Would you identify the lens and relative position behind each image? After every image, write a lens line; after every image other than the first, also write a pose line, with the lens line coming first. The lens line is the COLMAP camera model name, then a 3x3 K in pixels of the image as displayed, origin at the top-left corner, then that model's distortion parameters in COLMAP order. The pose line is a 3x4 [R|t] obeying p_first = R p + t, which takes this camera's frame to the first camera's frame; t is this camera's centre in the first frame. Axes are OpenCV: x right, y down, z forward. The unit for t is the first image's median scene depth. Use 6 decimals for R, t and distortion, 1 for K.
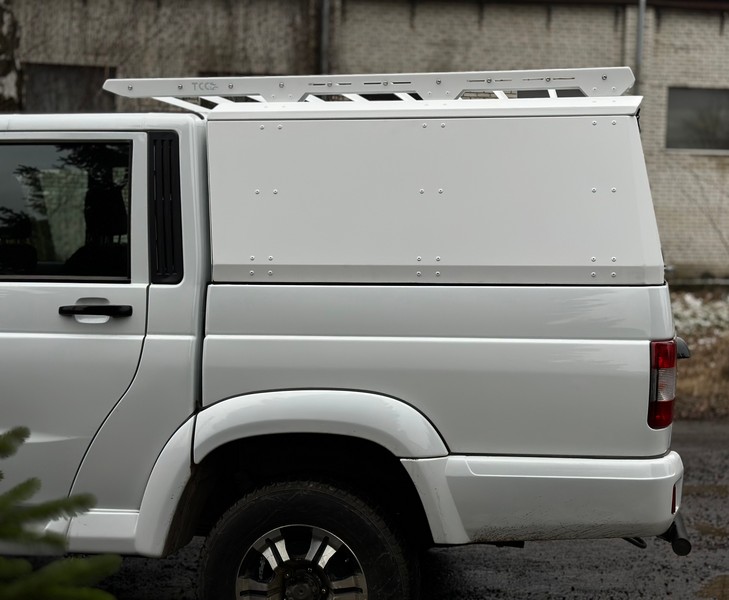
lens RADIAL K [[1122.9, 0, 407.9], [0, 1122.9, 314.4], [0, 0, 1]] dist [0.148357, -0.100010]
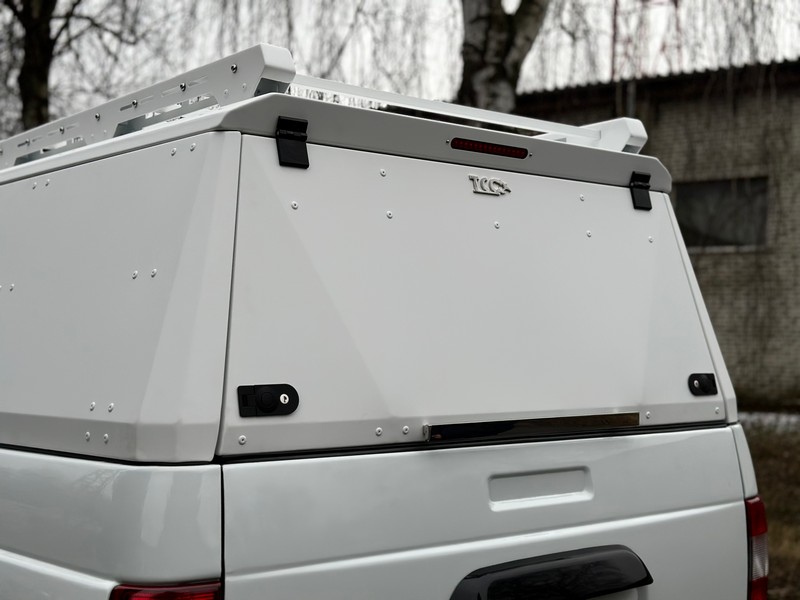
lens RADIAL K [[1117.0, 0, 400.0], [0, 1117.0, 300.0], [0, 0, 1]] dist [0.191136, -0.423587]
pose [[0.757926, -0.032078, -0.651551, 0.588990], [-0.045550, 0.993750, -0.101913, -0.048831], [0.650748, 0.106921, 0.751728, 0.667353]]
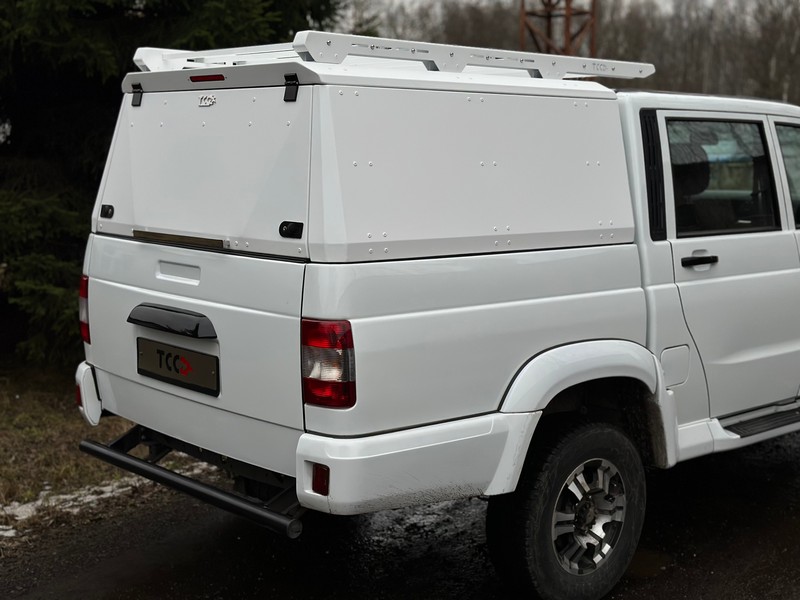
lens RADIAL K [[1122.2, 0, 400.0], [0, 1122.2, 300.0], [0, 0, 1]] dist [0.107723, 0.052245]
pose [[-0.621853, 0.107383, -0.775737, 0.963134], [-0.062673, 0.980553, 0.185976, -0.201108], [0.780622, 0.164268, -0.603030, 1.971272]]
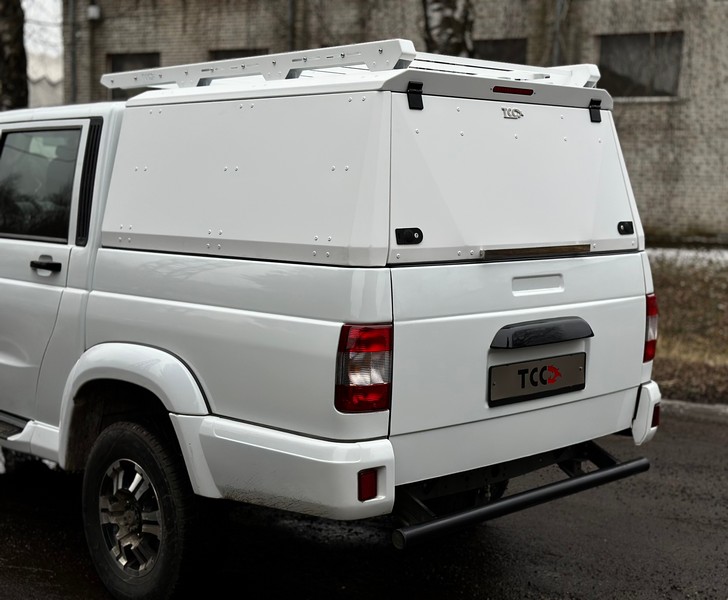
lens RADIAL K [[1121.3, 0, 407.4], [0, 1121.3, 314.4], [0, 0, 1]] dist [0.148357, -0.100010]
pose [[0.808343, 0.072582, -0.584220, 0.785337], [-0.052172, 0.997298, 0.051715, -0.035647], [0.586395, -0.011324, 0.809946, 0.229094]]
